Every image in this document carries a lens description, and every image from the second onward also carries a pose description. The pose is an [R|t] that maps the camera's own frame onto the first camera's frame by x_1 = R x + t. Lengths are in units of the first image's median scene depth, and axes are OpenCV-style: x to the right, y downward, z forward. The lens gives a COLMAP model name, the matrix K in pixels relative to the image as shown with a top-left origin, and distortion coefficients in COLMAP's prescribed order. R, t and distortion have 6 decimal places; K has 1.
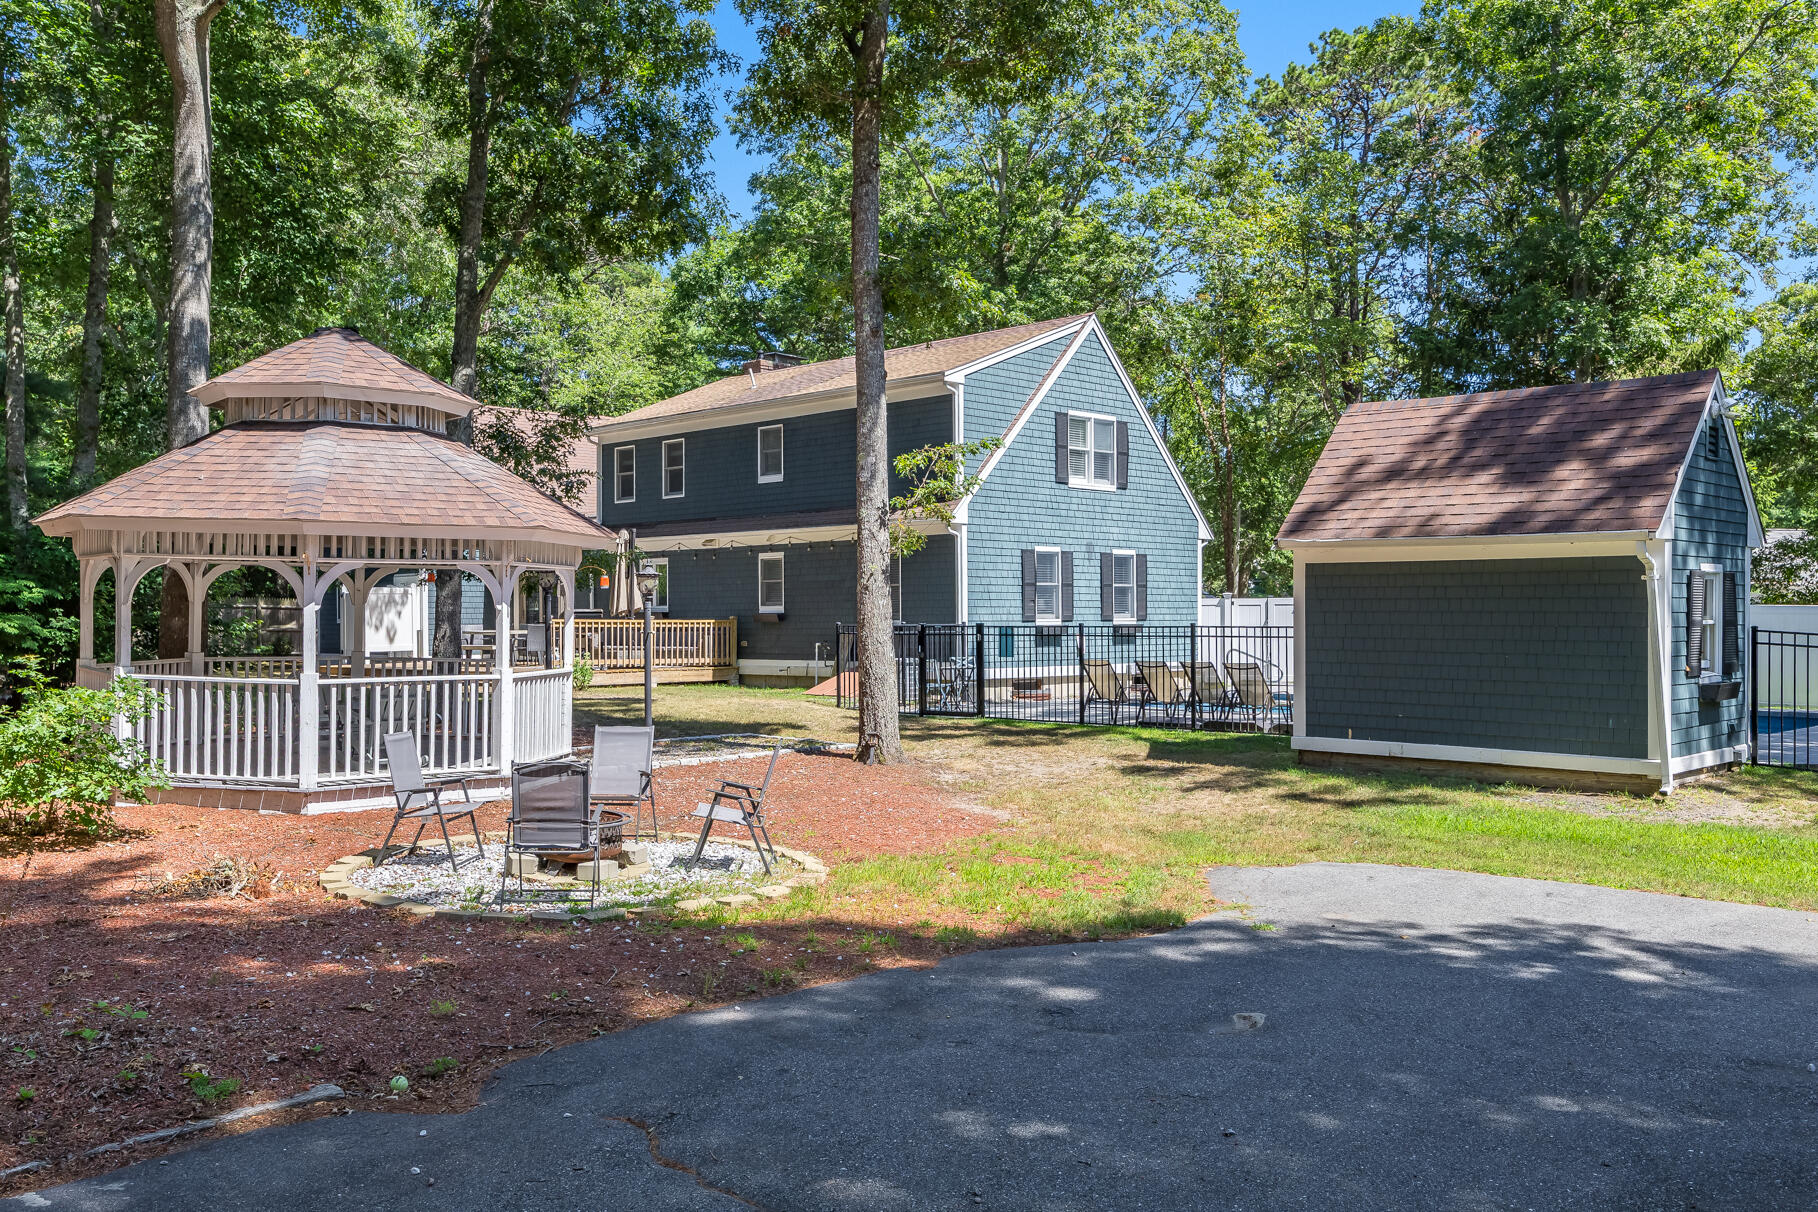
lens RADIAL K [[1547.9, 0, 910.3], [0, 1547.9, 622.8], [0, 0, 1]] dist [0.008548, 0.019485]
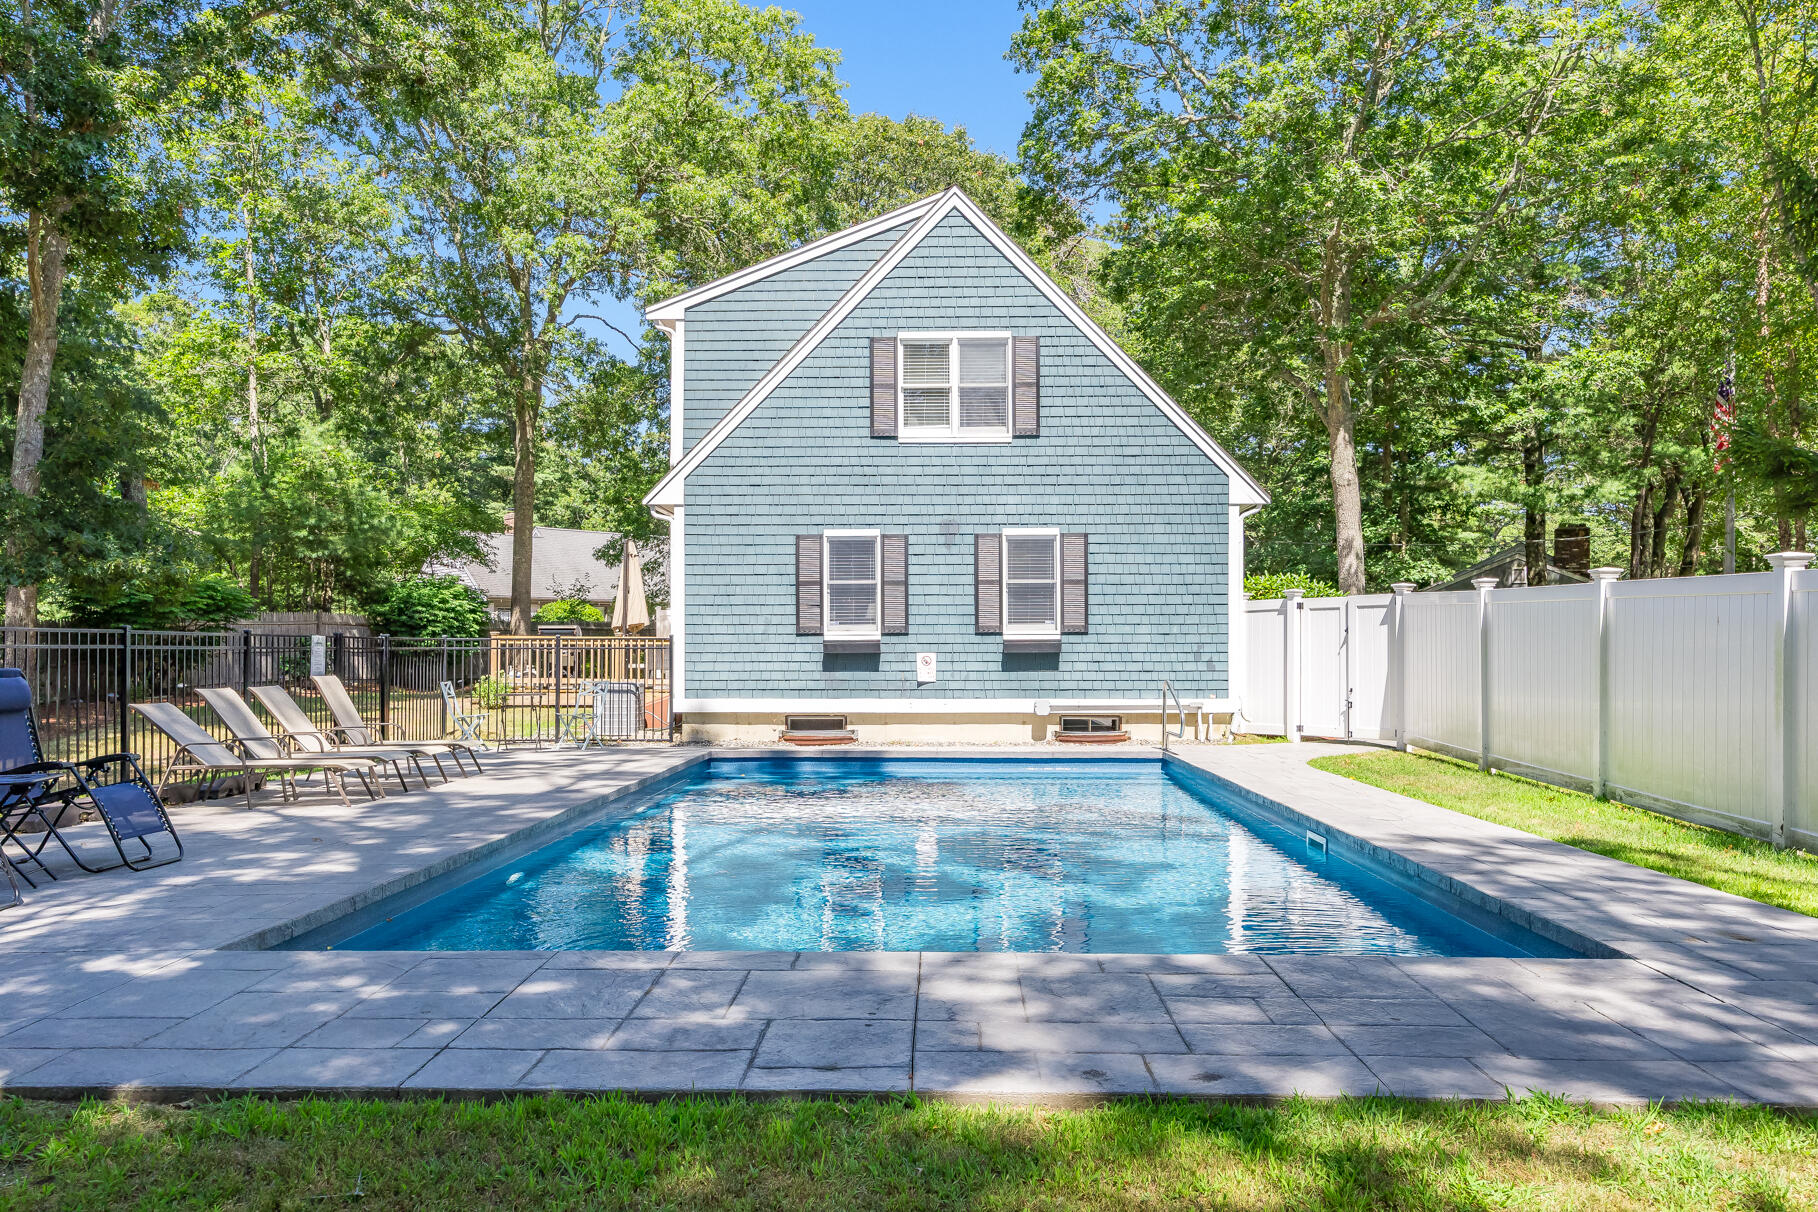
lens RADIAL K [[1363.2, 0, 930.0], [0, 1363.2, 650.7], [0, 0, 1]] dist [0.015979, 0.002464]
pose [[0.689303, 0.001327, -0.724472, 0.546085], [-0.004478, 0.999987, -0.002429, 0.007347], [0.724459, 0.004918, 0.689300, 0.575309]]
